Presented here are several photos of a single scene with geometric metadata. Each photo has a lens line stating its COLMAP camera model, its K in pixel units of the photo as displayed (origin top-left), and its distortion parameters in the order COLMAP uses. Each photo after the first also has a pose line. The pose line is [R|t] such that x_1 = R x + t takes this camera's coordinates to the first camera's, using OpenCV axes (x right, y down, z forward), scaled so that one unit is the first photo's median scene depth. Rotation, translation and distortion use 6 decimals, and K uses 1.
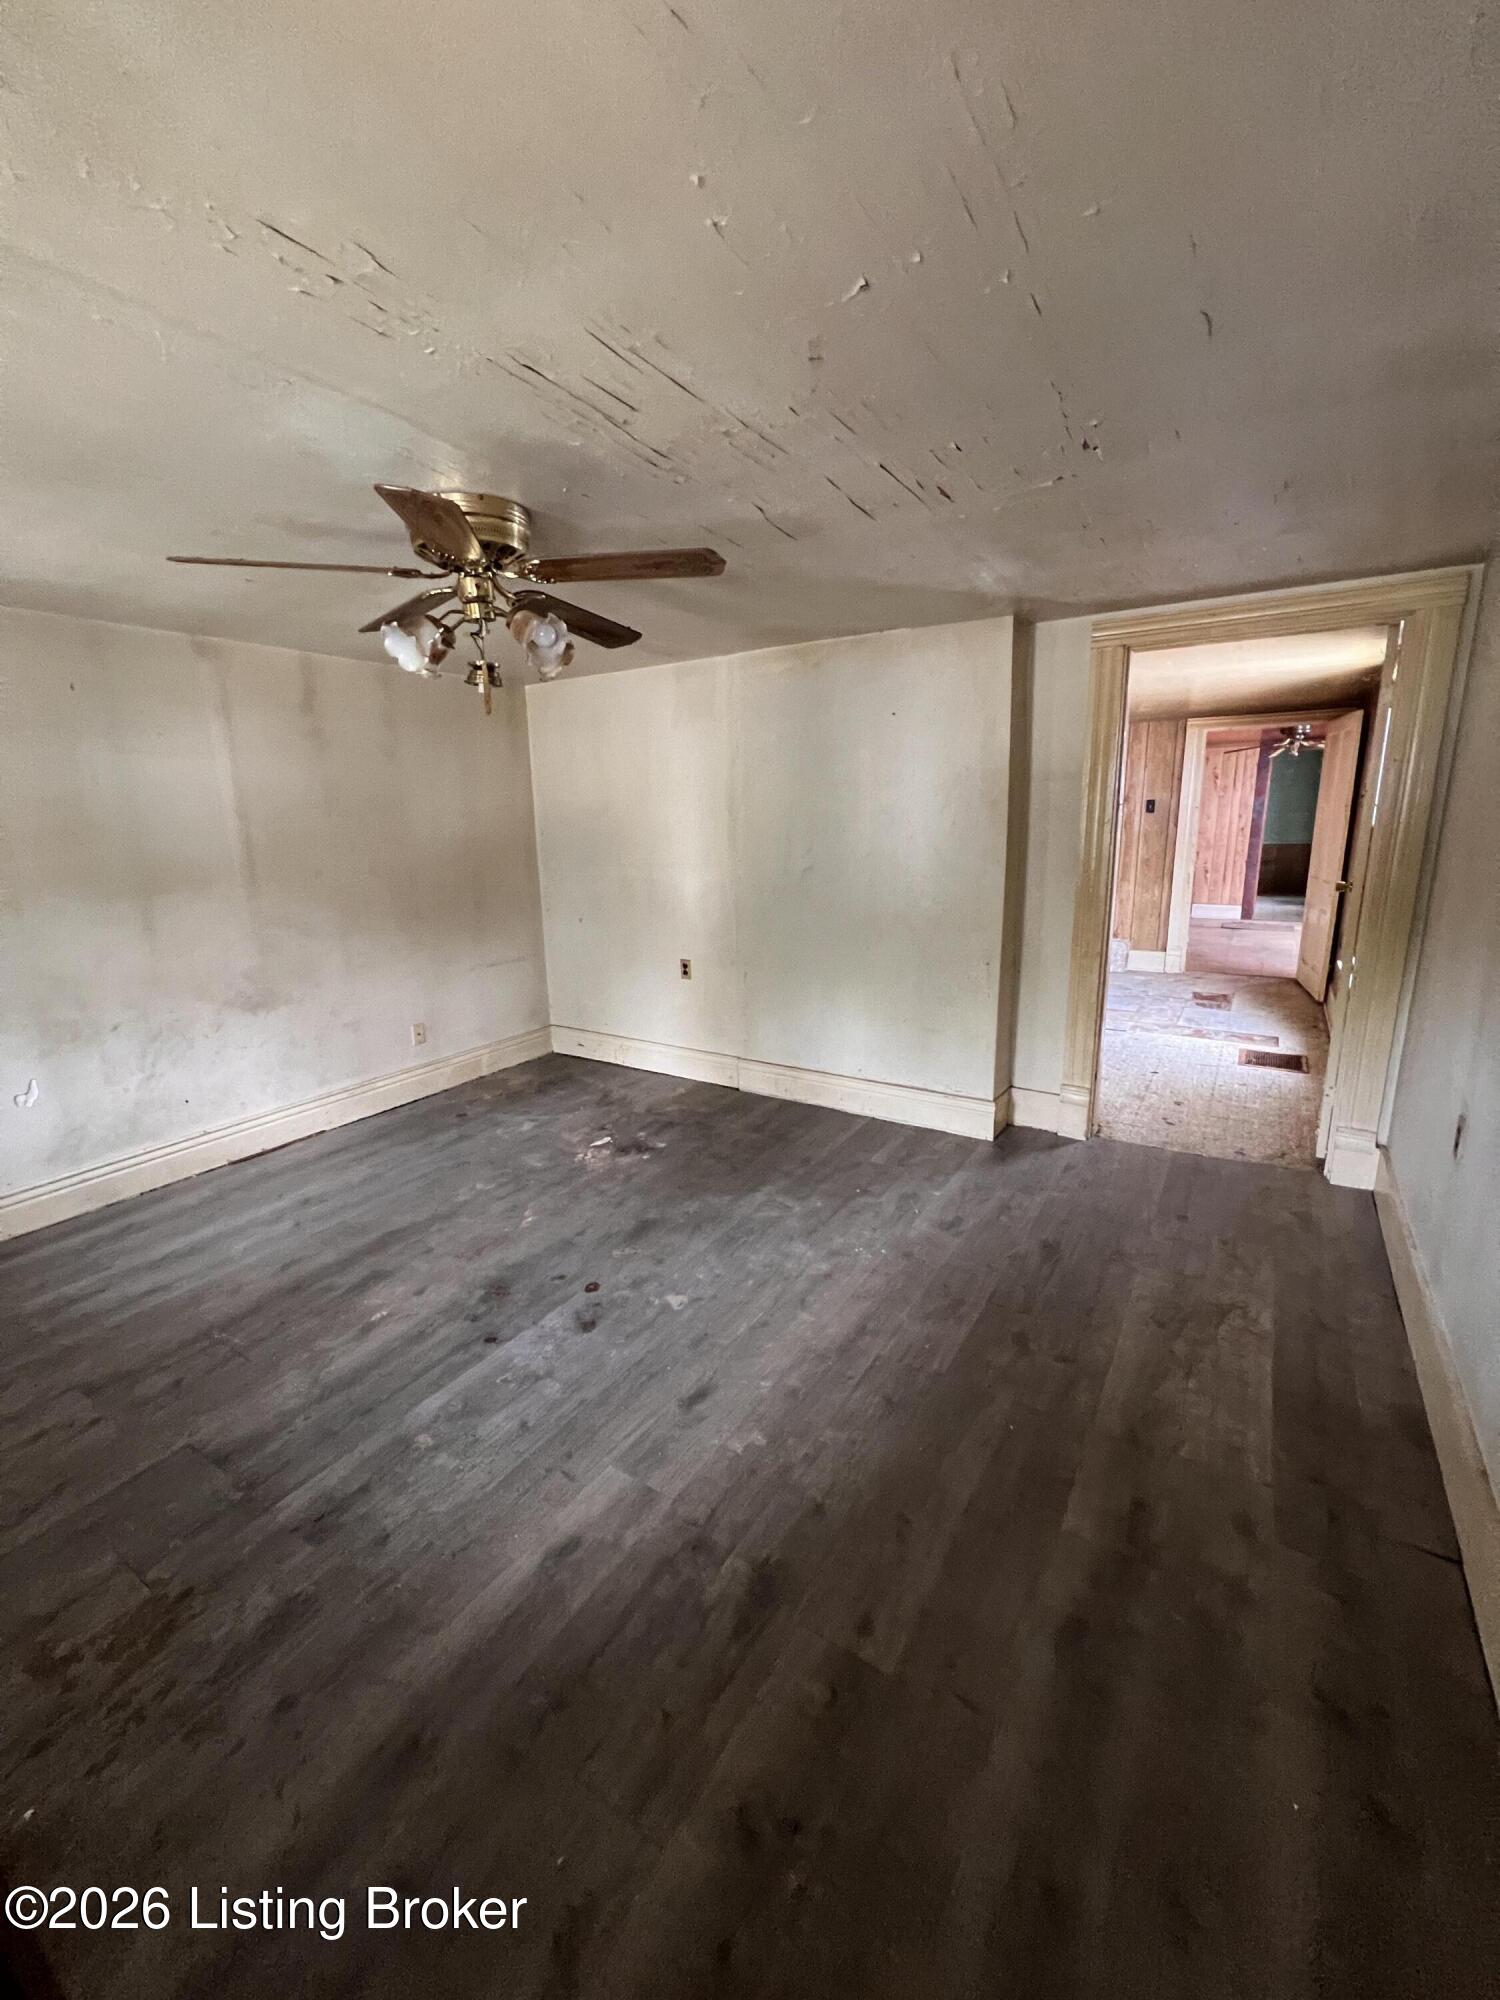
lens RADIAL K [[802.3, 0, 751.2], [0, 802.3, 1020.6], [0, 0, 1]] dist [-0.006844, 0.001008]
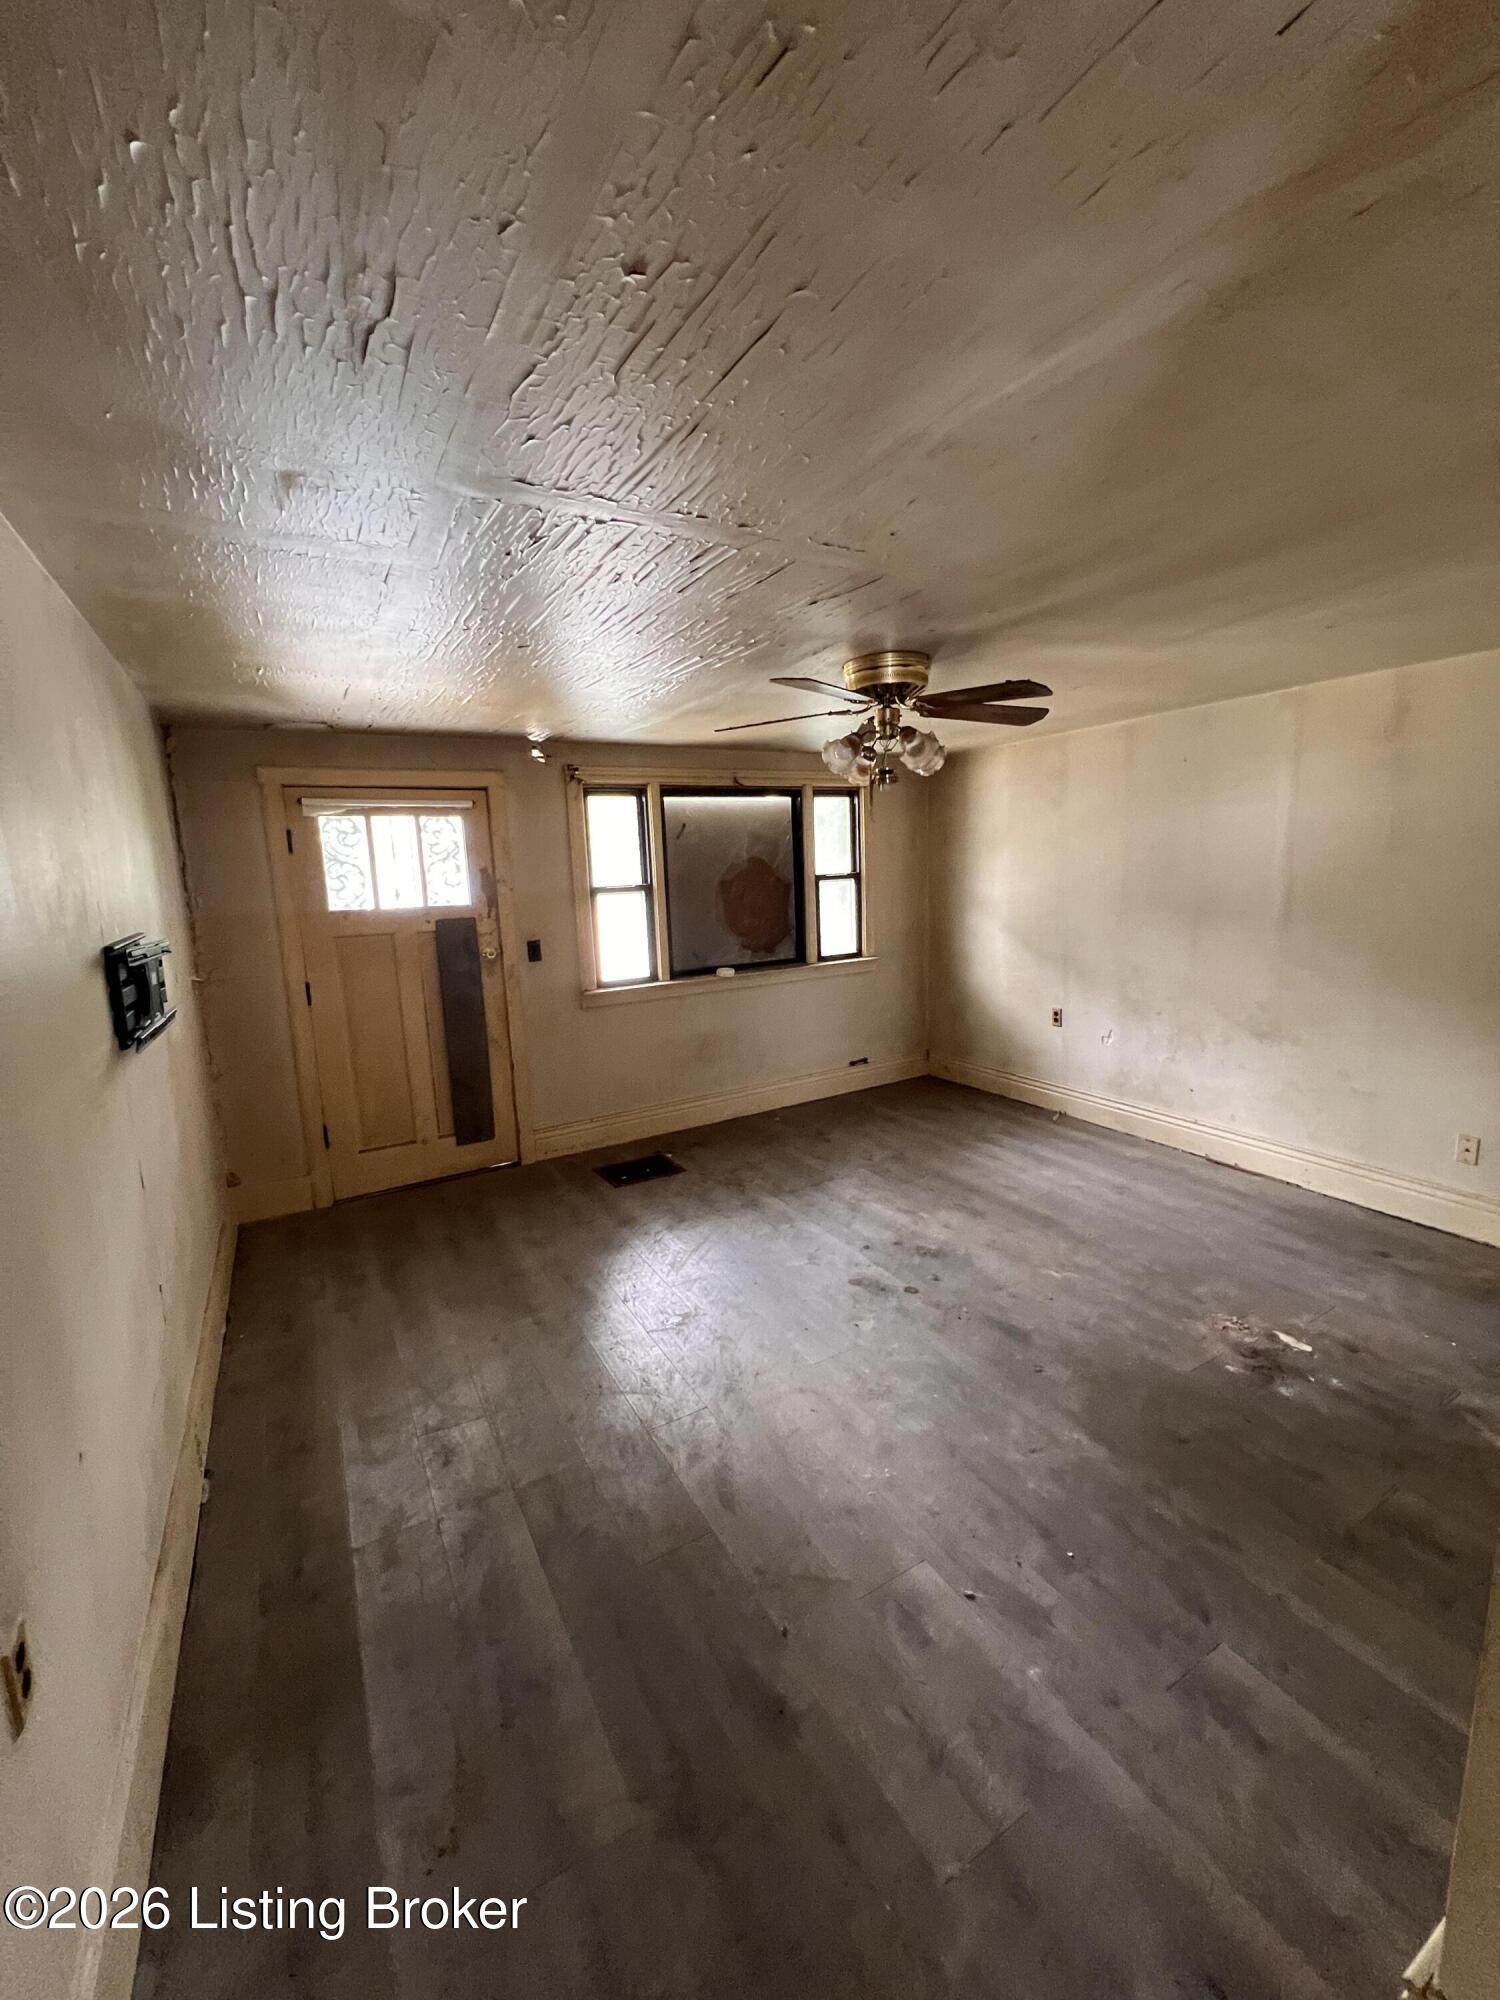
lens RADIAL K [[805.7, 0, 755.3], [0, 805.7, 992.3], [0, 0, 1]] dist [-0.000258, 0.000500]
pose [[-0.481220, 0.161324, -0.861627, 0.671283], [-0.176888, 0.944829, 0.275695, -0.274630], [0.858567, 0.285082, -0.426134, 0.978986]]
